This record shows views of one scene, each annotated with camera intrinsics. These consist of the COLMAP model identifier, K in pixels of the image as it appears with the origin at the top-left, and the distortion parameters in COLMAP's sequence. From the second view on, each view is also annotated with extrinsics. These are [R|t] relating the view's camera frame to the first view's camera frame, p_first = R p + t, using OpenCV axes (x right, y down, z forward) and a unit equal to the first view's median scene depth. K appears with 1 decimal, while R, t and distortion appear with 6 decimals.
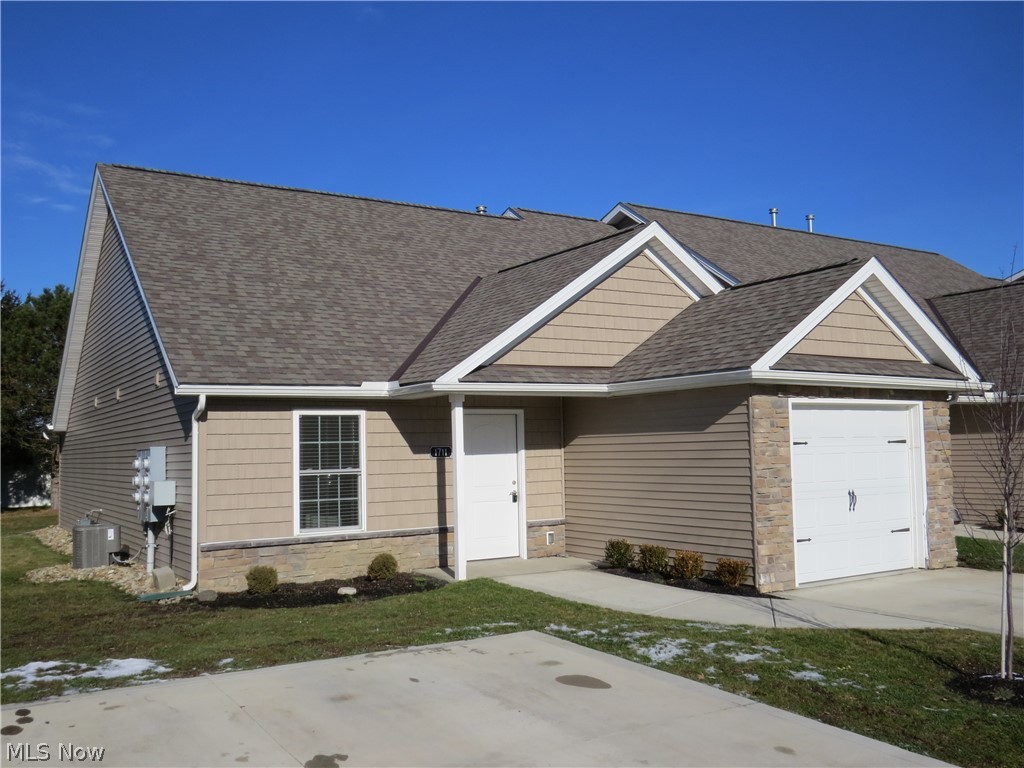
lens RADIAL K [[941.8, 0, 511.3], [0, 941.8, 378.4], [0, 0, 1]] dist [-0.042693, 0.000000]
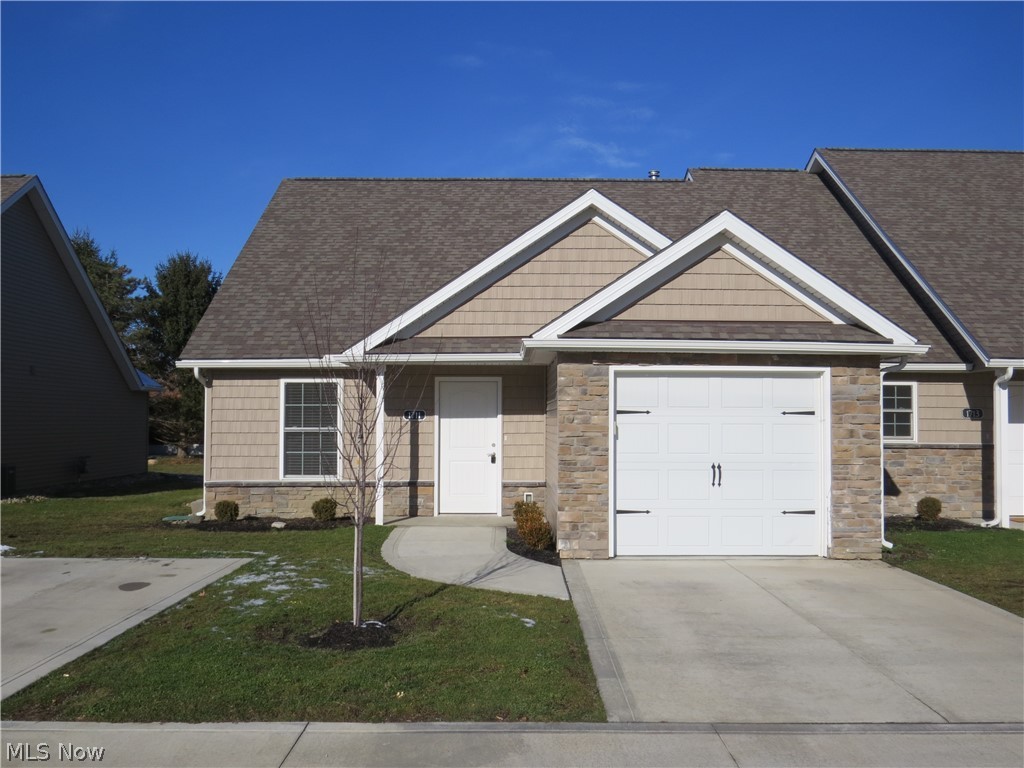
lens RADIAL K [[978.8, 0, 513.9], [0, 978.8, 388.7], [0, 0, 1]] dist [-0.035414, 0.000000]
pose [[0.852034, 0.004340, -0.523468, 0.687981], [0.020111, 0.998956, 0.041015, 0.000893], [0.523099, -0.045473, 0.851058, 0.070021]]
